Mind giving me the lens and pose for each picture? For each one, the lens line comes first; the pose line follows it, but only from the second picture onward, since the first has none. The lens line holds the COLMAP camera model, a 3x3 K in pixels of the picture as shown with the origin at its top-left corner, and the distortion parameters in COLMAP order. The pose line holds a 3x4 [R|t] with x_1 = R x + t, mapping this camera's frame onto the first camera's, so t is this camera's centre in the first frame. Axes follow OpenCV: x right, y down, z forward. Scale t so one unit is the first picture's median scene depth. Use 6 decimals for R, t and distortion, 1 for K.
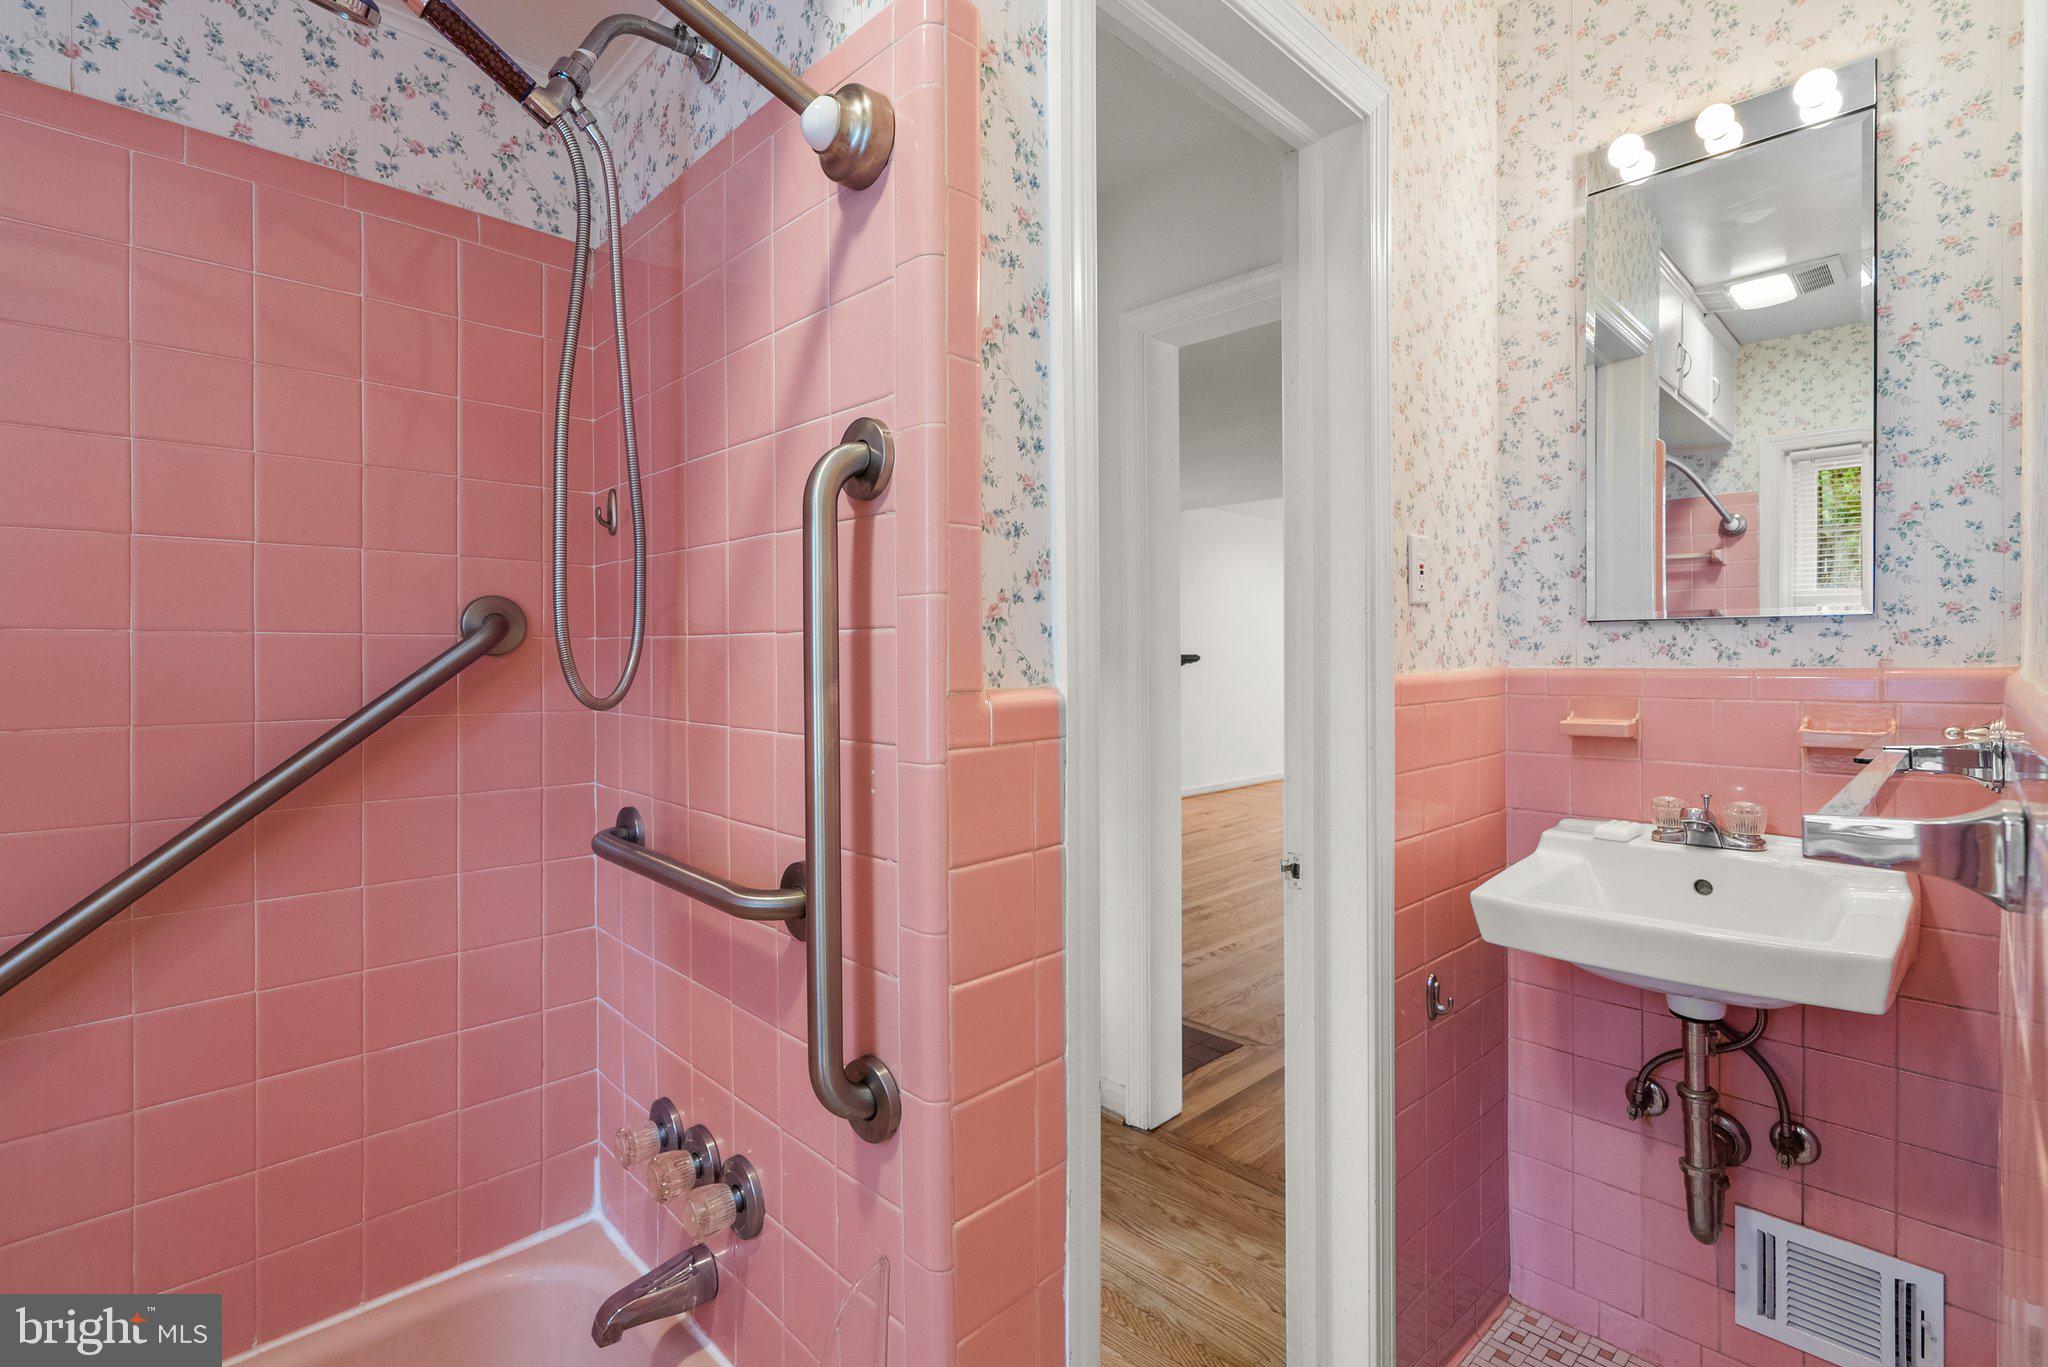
lens RADIAL K [[936.0, 0, 1033.5], [0, 936.0, 676.6], [0, 0, 1]] dist [-0.005042, 0.000303]
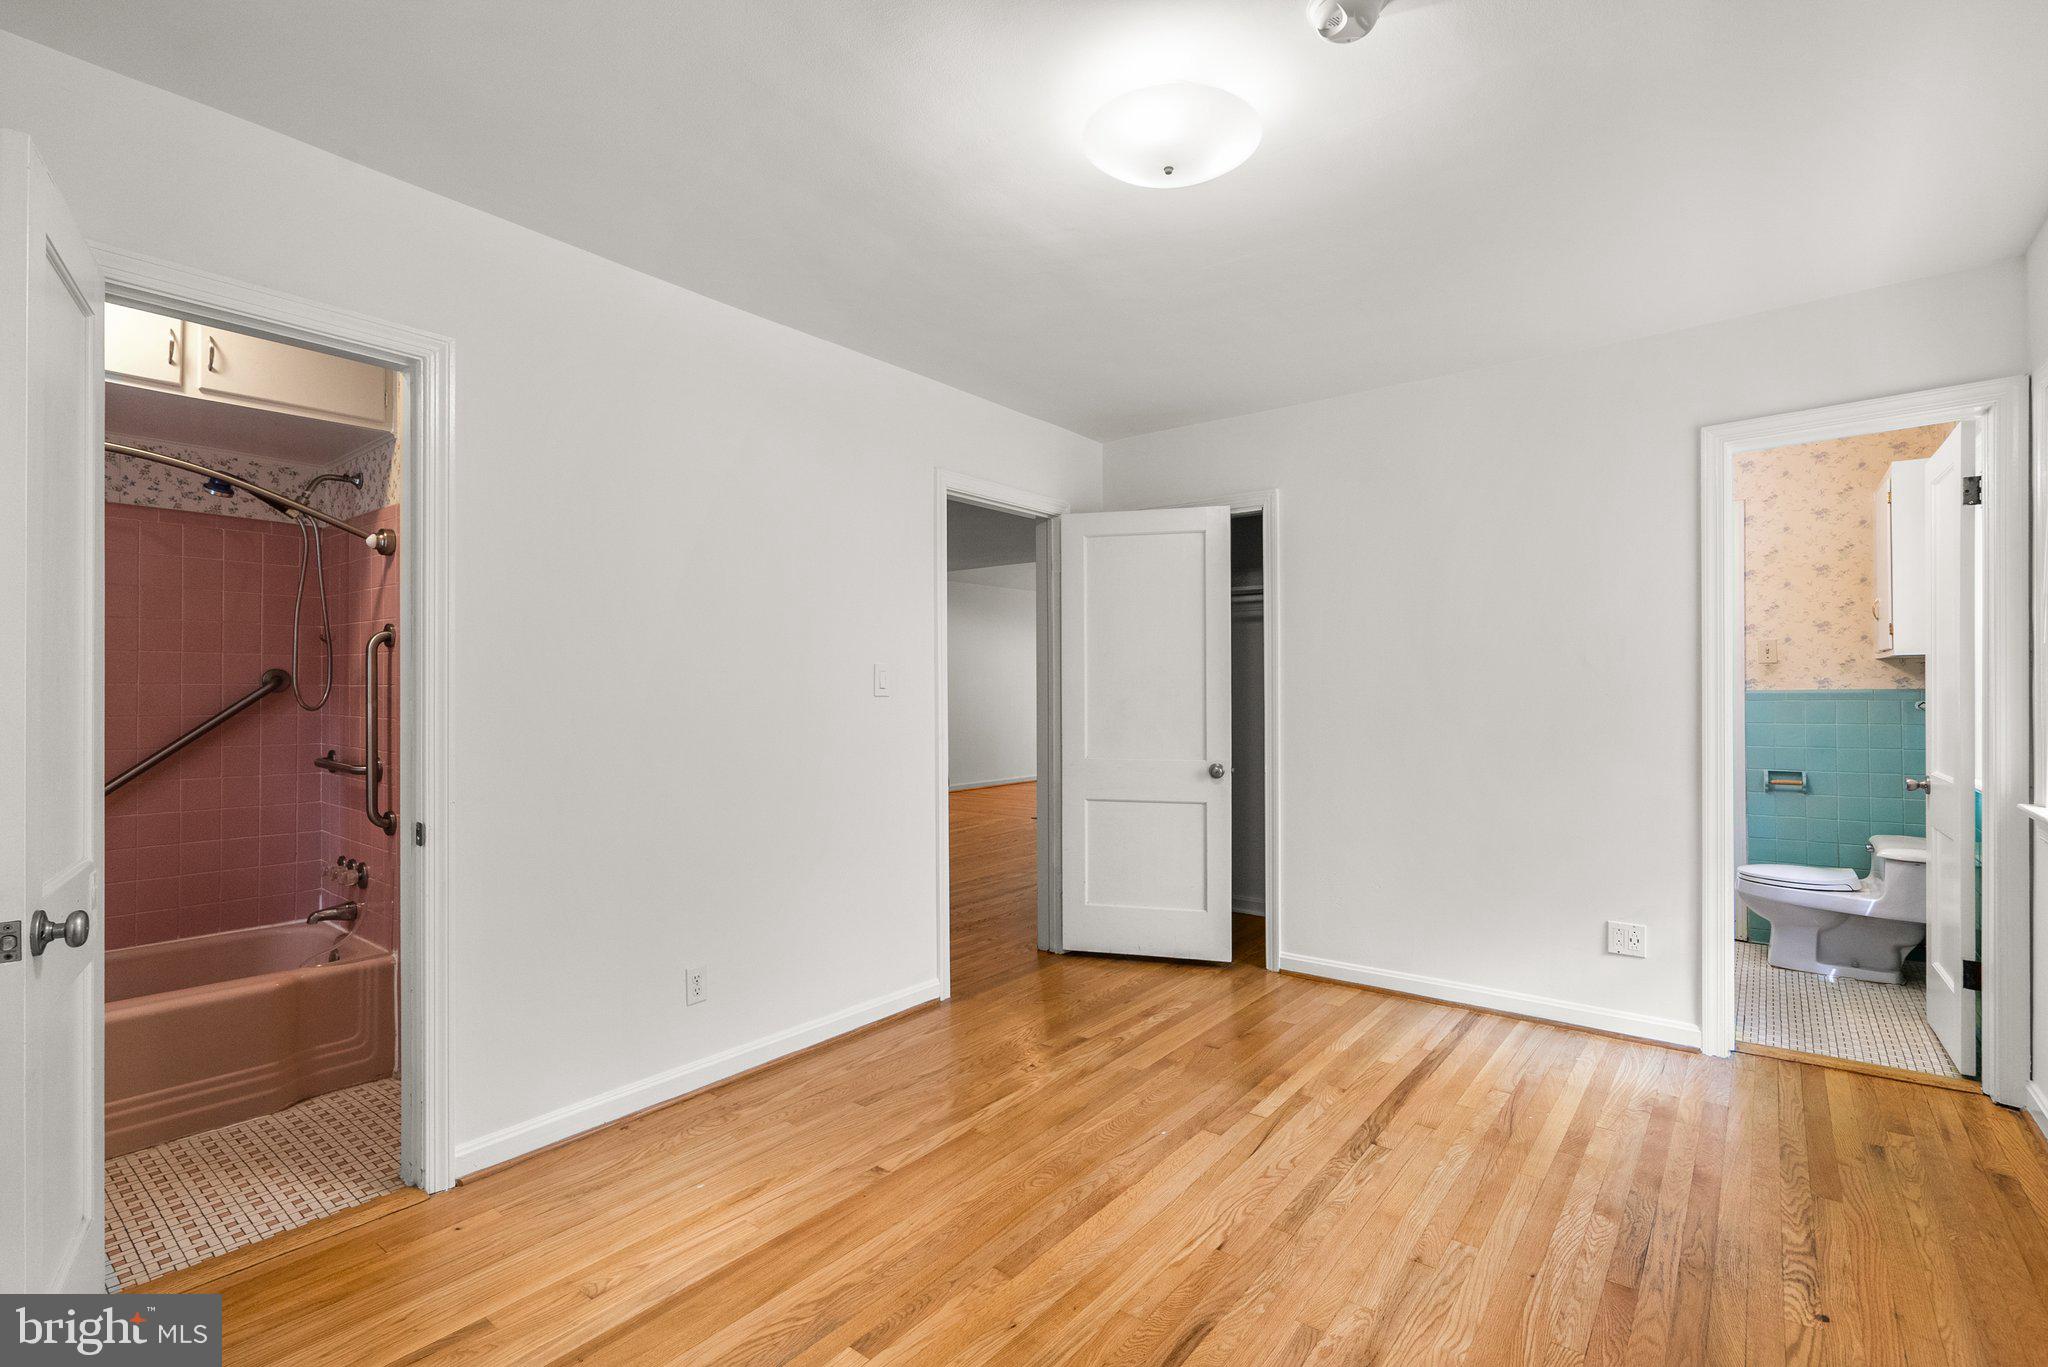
lens RADIAL K [[936.0, 0, 1012.9], [0, 936.0, 682.6], [0, 0, 1]] dist [-0.005042, 0.000303]
pose [[0.993363, -0.002282, 0.114996, 1.332729], [0.003945, 0.999891, -0.014238, -0.003592], [-0.114950, 0.014597, 0.993264, -2.084145]]
